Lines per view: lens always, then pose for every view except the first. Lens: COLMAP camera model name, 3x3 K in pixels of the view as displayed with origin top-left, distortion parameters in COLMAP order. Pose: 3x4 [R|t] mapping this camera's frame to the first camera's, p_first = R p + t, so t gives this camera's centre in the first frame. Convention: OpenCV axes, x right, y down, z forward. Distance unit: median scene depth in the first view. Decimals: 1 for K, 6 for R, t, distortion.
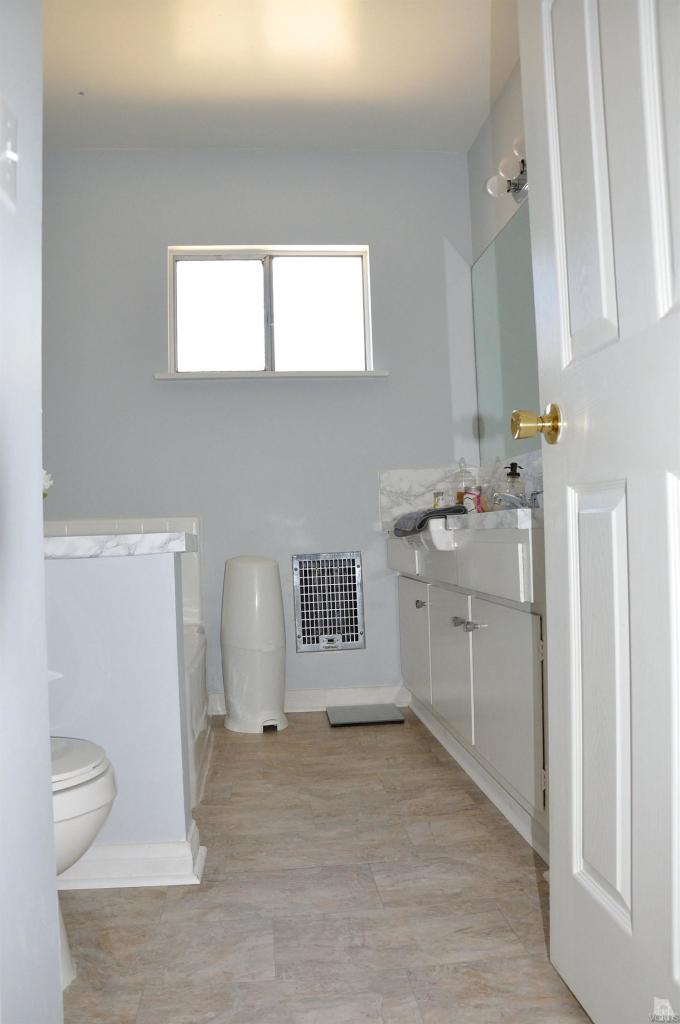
lens RADIAL K [[799.8, 0, 340.0], [0, 799.8, 512.0], [0, 0, 1]] dist [-0.162687, 0.115949]
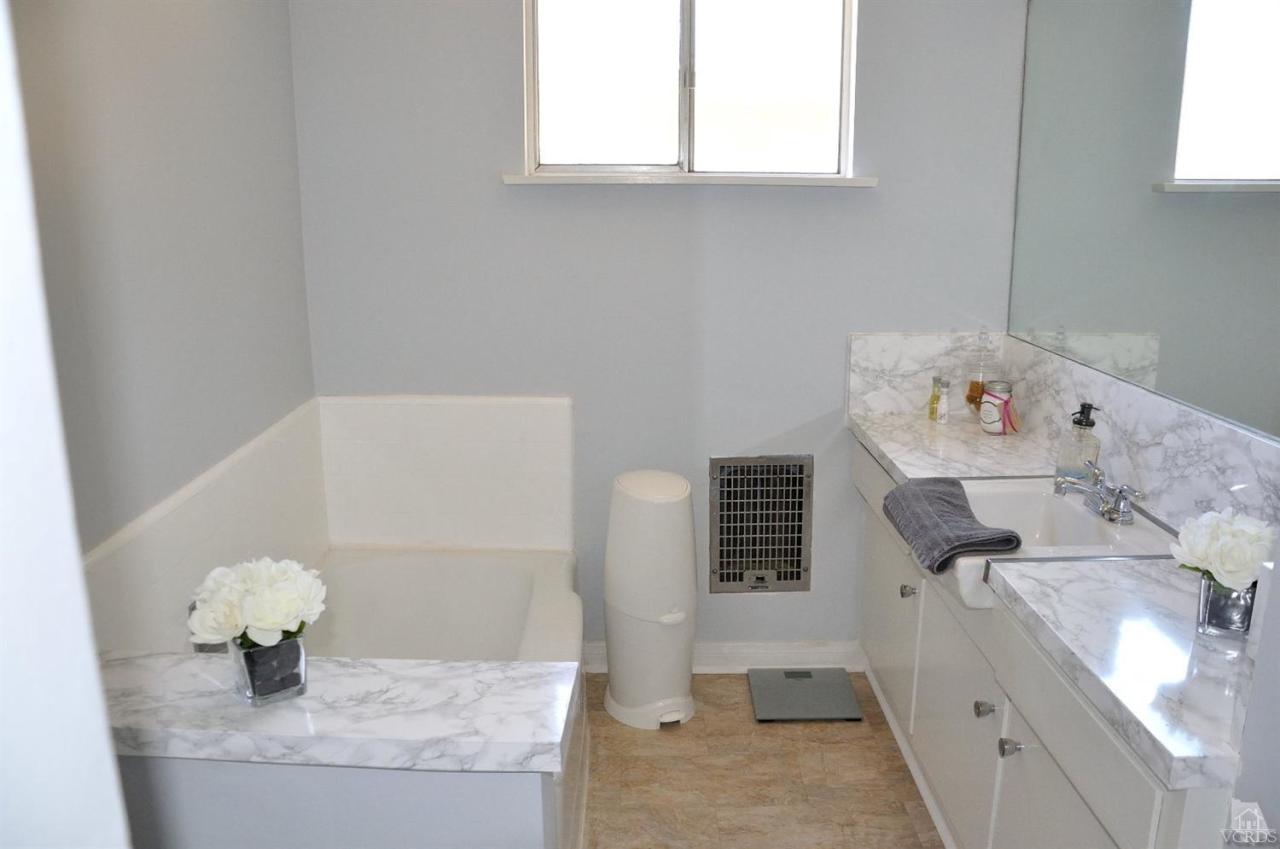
lens RADIAL K [[999.8, 0, 650.7], [0, 999.8, 432.1], [0, 0, 1]] dist [-0.162687, 0.115949]
pose [[0.995483, 0.052101, -0.079366, -0.044193], [-0.029480, 0.964278, 0.263249, -0.184051], [0.090246, -0.259720, 0.961458, 0.198285]]
